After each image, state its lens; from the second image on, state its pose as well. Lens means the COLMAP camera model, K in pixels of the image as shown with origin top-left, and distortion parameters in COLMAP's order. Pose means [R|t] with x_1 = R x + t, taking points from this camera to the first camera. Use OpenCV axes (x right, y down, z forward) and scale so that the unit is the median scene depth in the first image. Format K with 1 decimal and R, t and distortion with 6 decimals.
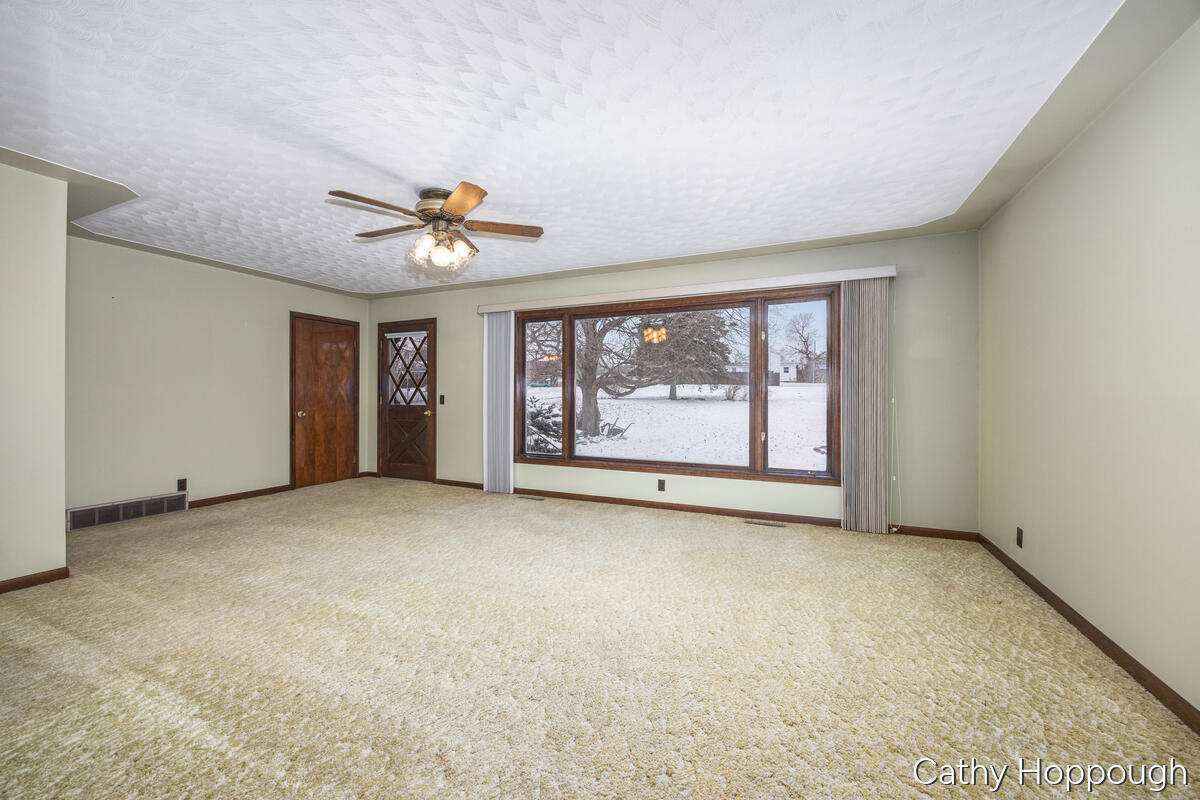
lens RADIAL K [[466.8, 0, 609.0], [0, 466.8, 396.3], [0, 0, 1]] dist [-0.009374, 0.000141]
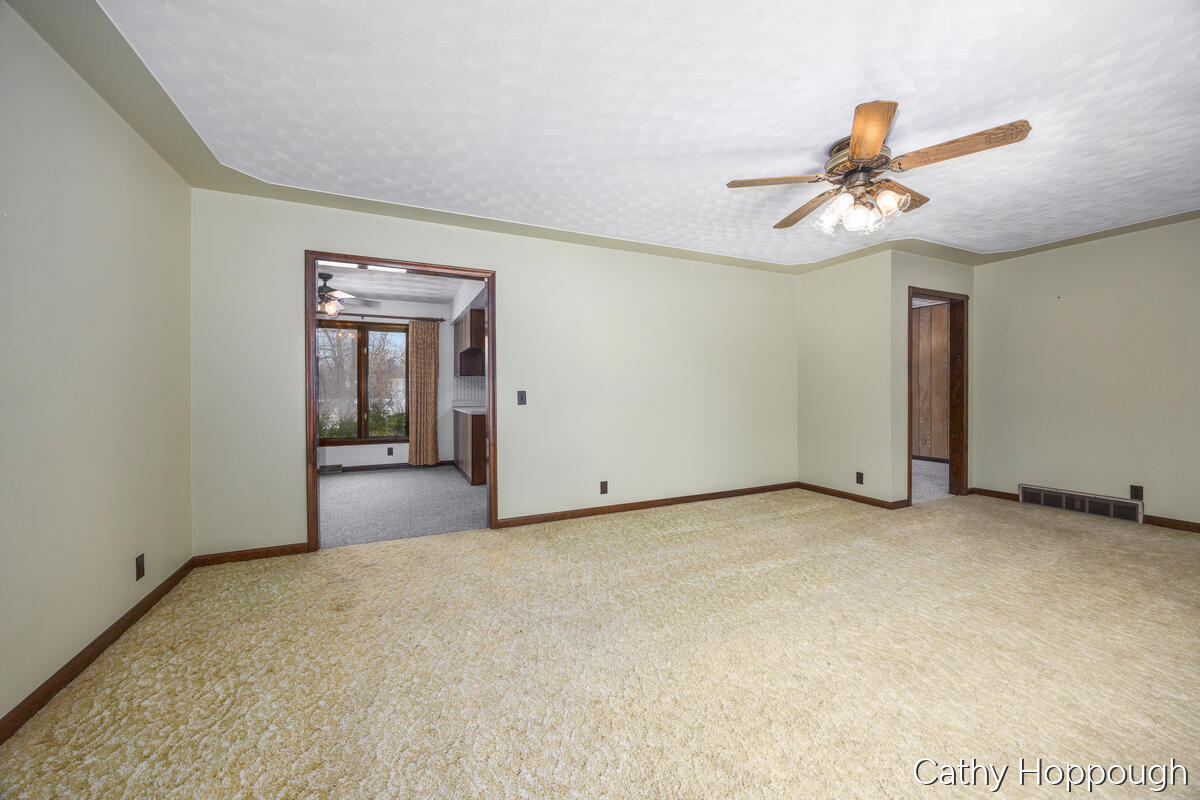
lens RADIAL K [[466.8, 0, 609.0], [0, 466.8, 396.3], [0, 0, 1]] dist [-0.009374, 0.000141]
pose [[-0.668668, 0.008721, -0.743510, 0.491865], [0.003179, 0.999956, 0.008870, 0.001506], [0.743554, 0.003567, -0.668666, 1.123130]]
